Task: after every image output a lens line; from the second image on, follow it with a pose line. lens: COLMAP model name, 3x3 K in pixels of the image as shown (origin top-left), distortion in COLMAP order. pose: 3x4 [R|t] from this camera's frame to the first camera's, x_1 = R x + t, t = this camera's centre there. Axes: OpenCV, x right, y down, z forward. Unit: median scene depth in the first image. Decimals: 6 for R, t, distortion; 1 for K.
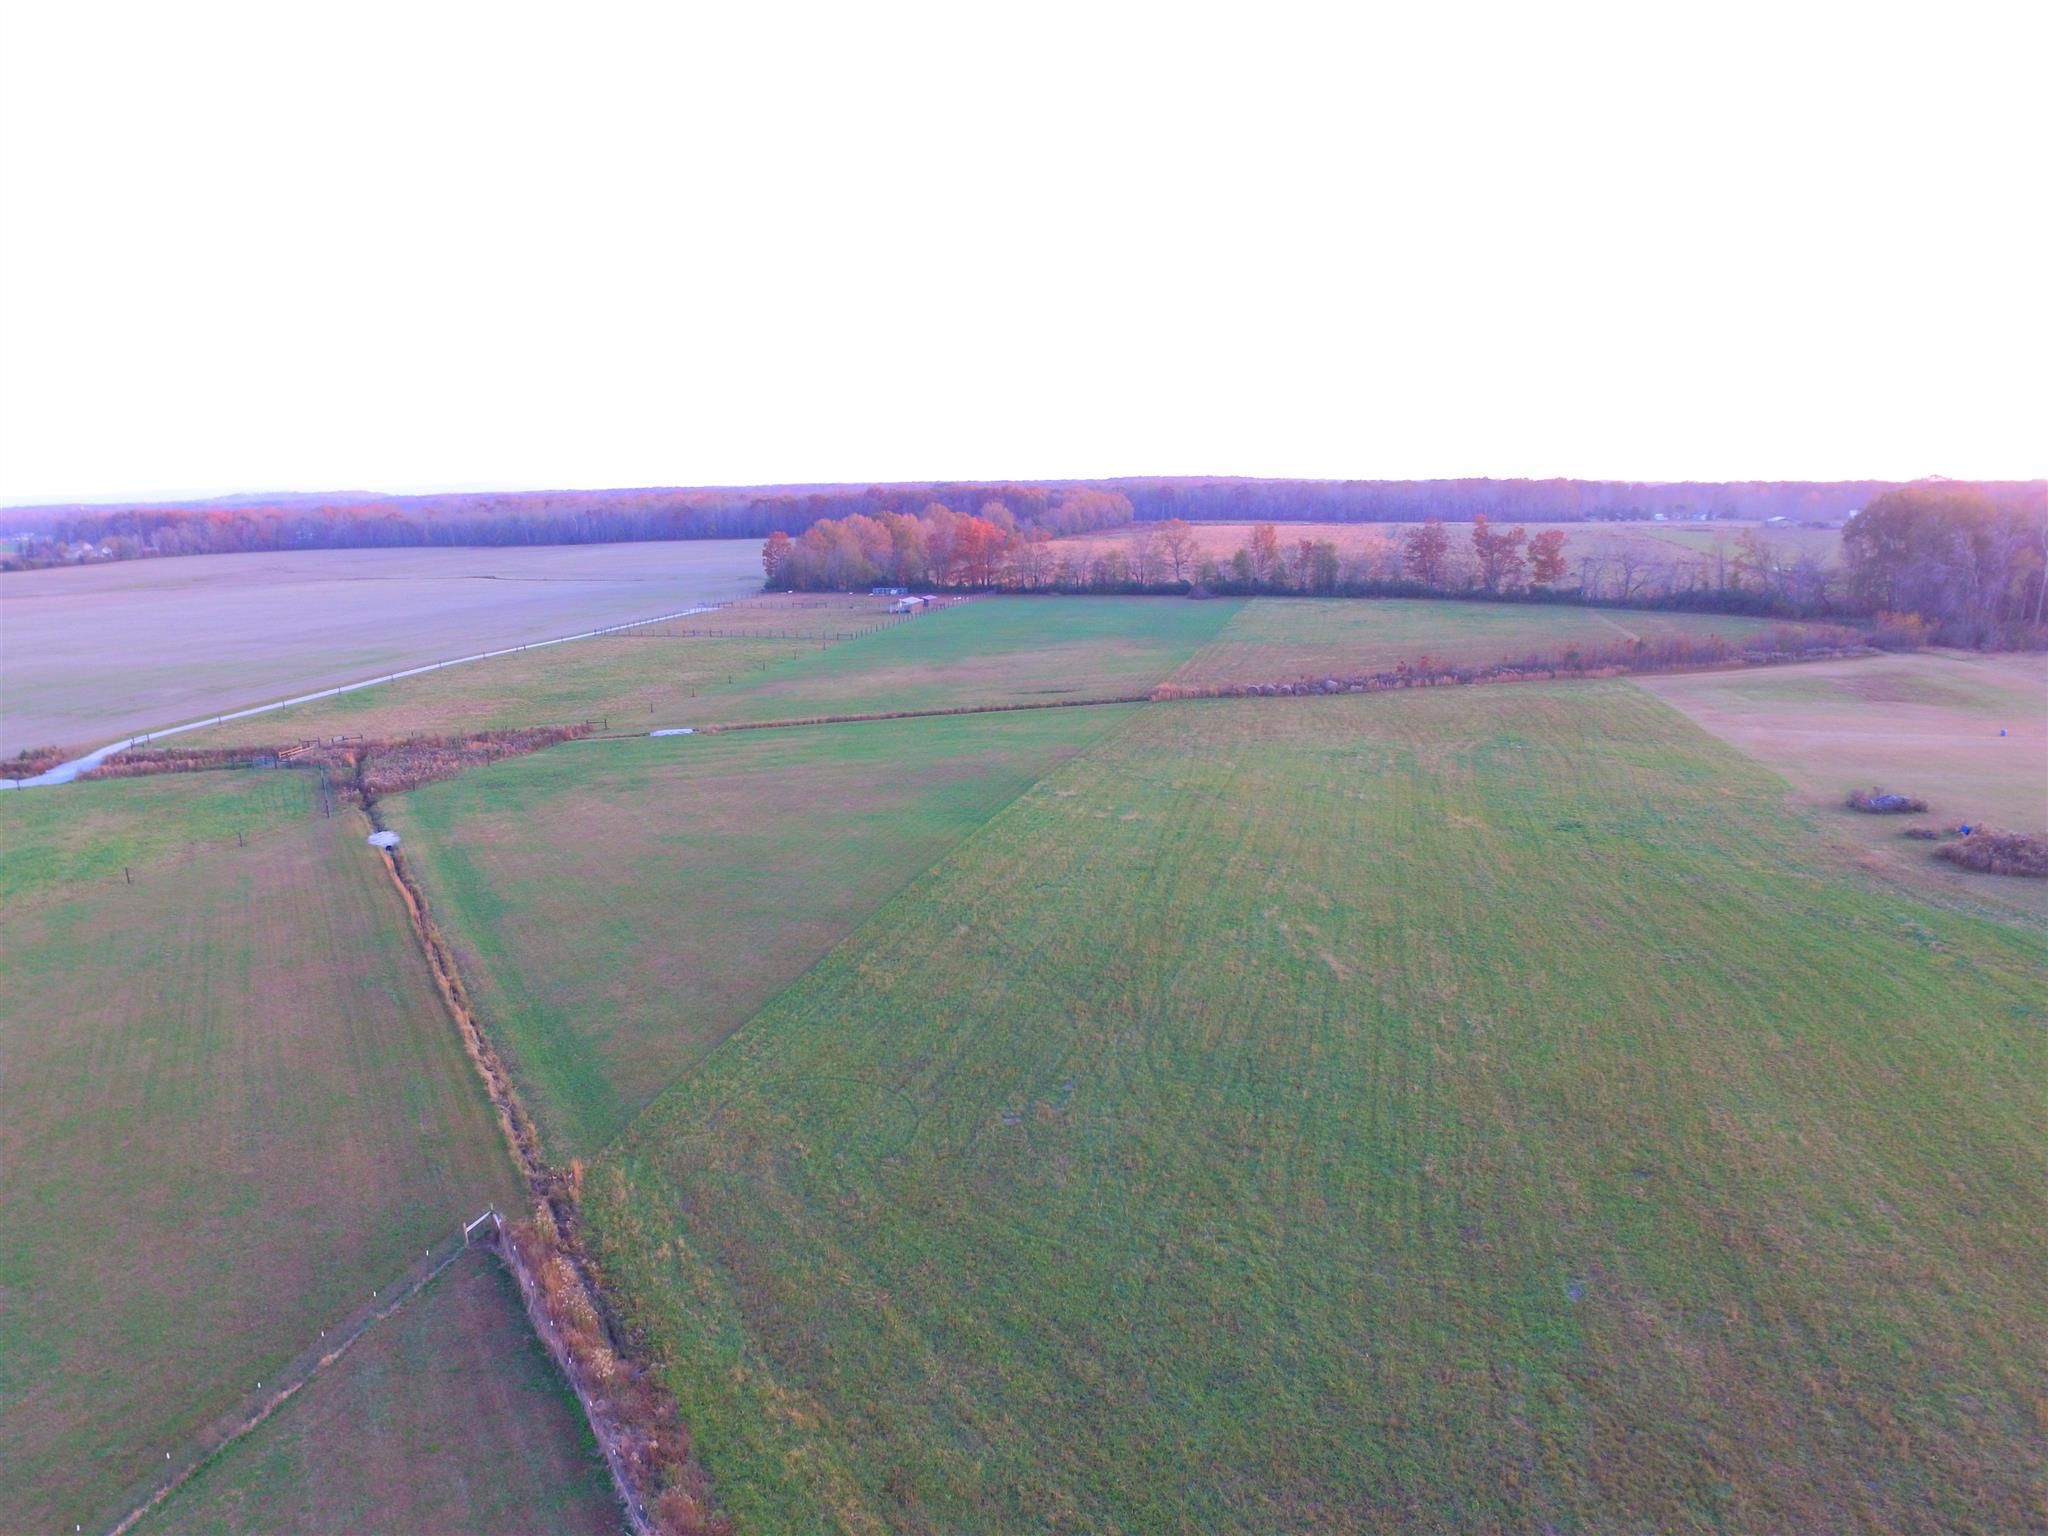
lens RADIAL K [[1363.5, 0, 1008.4], [0, 1363.5, 776.8], [0, 0, 1]] dist [-0.124446, 0.091159]
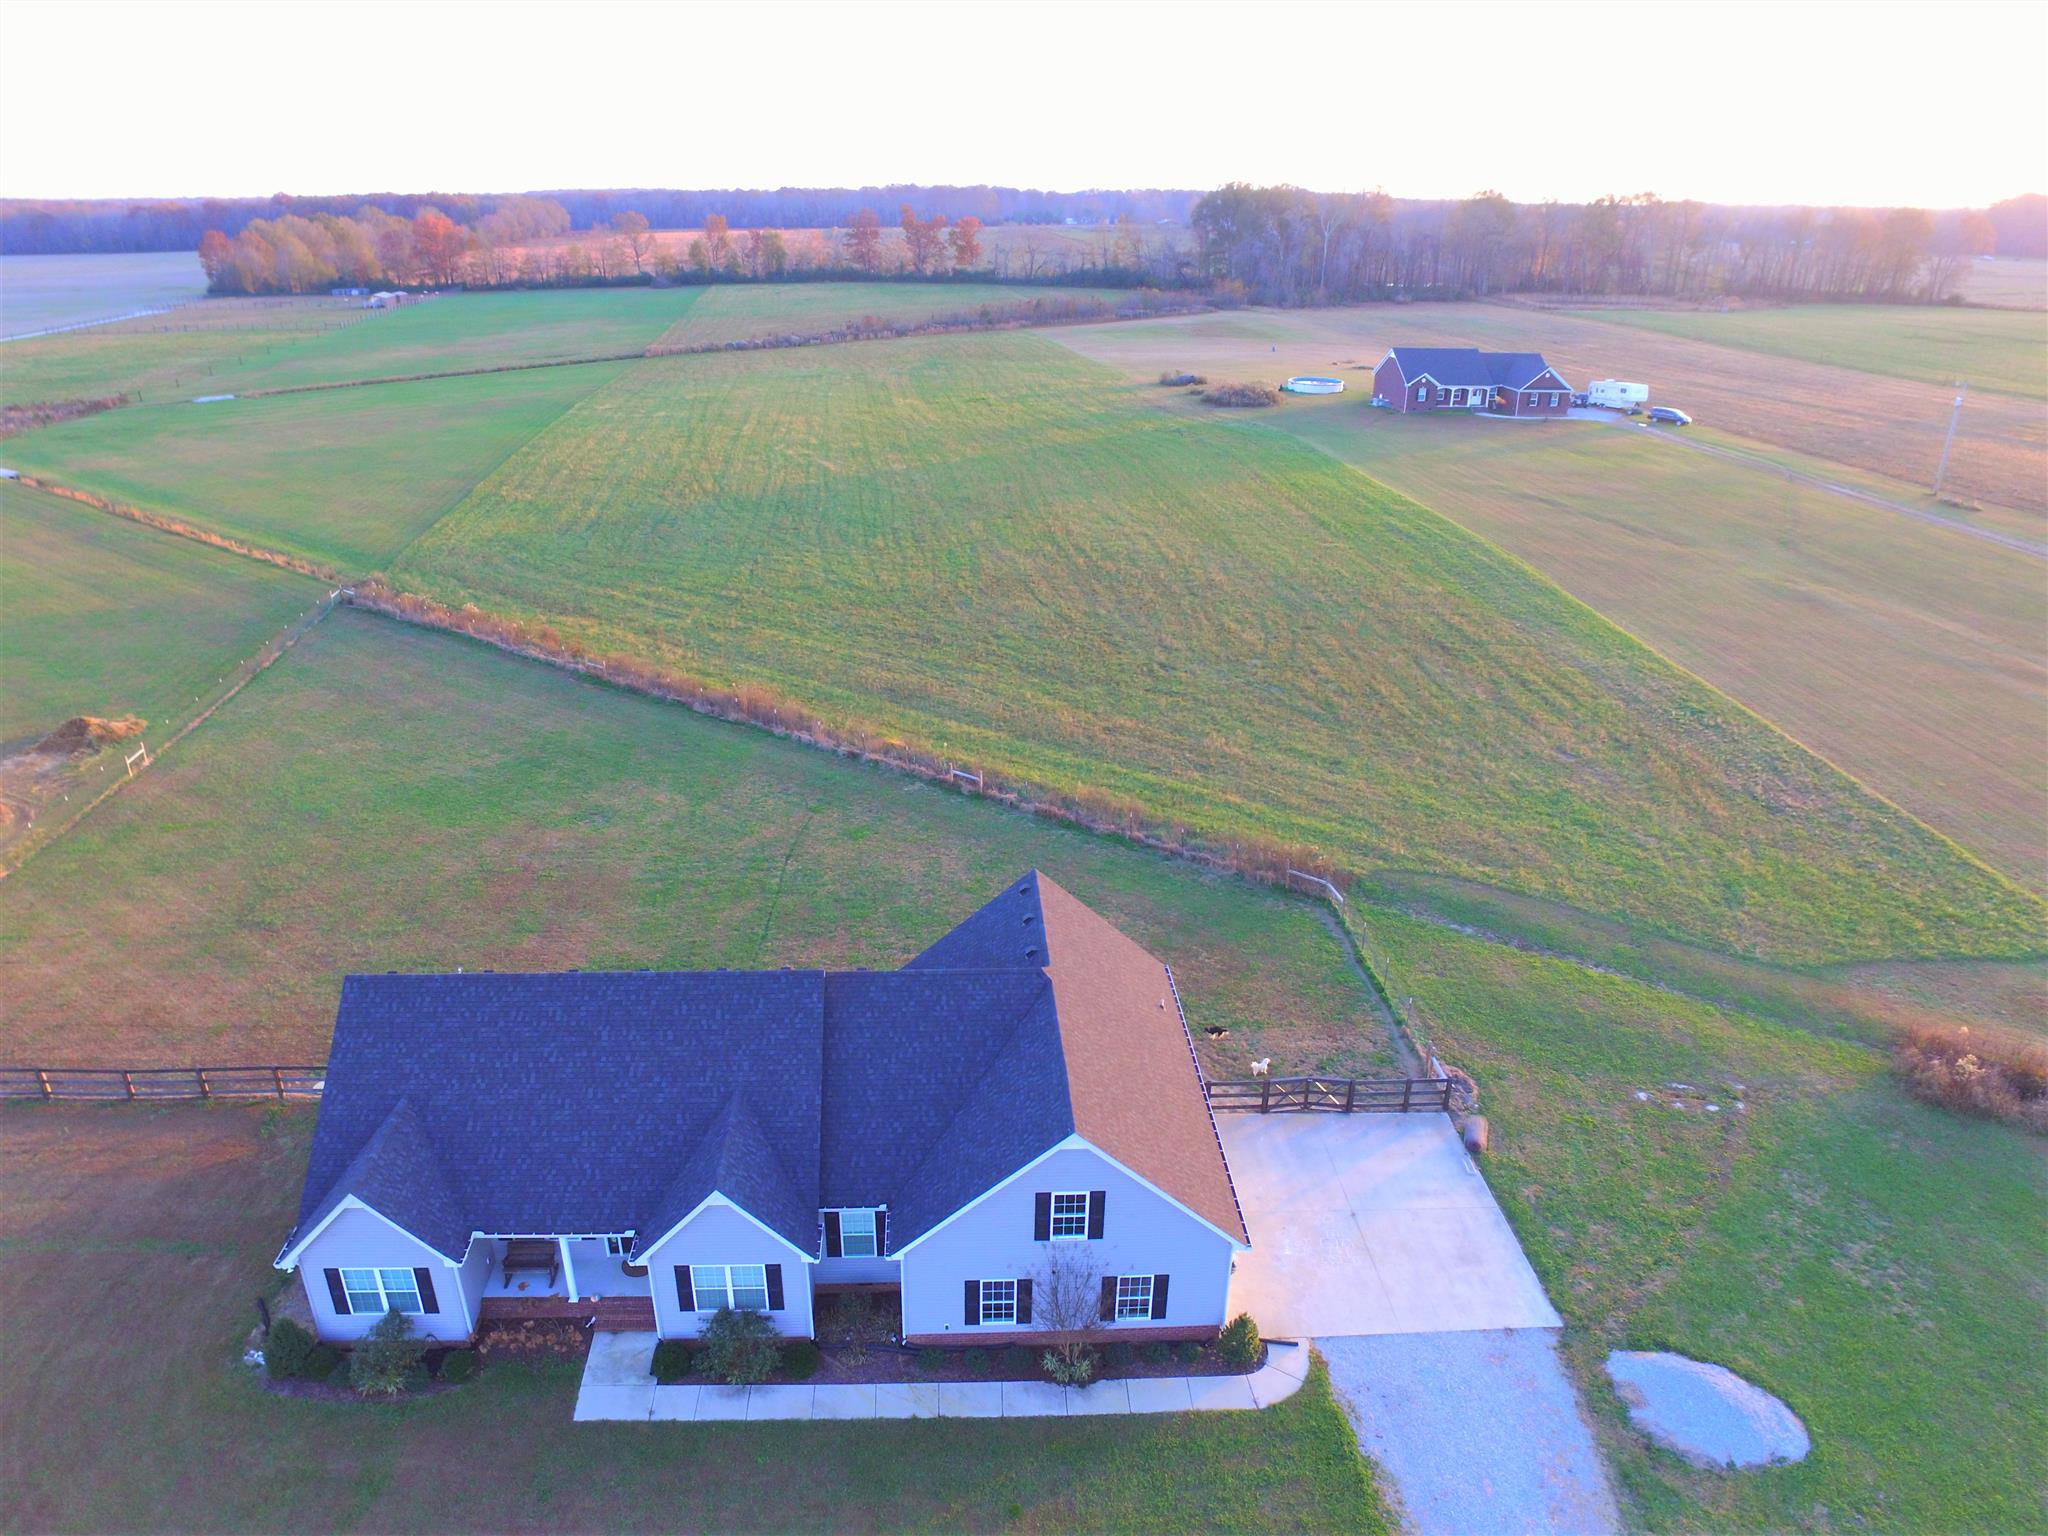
lens RADIAL K [[1363.5, 0, 1008.4], [0, 1363.5, 776.8], [0, 0, 1]] dist [-0.124446, 0.091159]
pose [[0.921156, -0.140225, 0.363055, -0.060972], [0.067119, 0.976098, 0.206707, 0.063407], [-0.383362, -0.166042, 0.908550, -0.183898]]
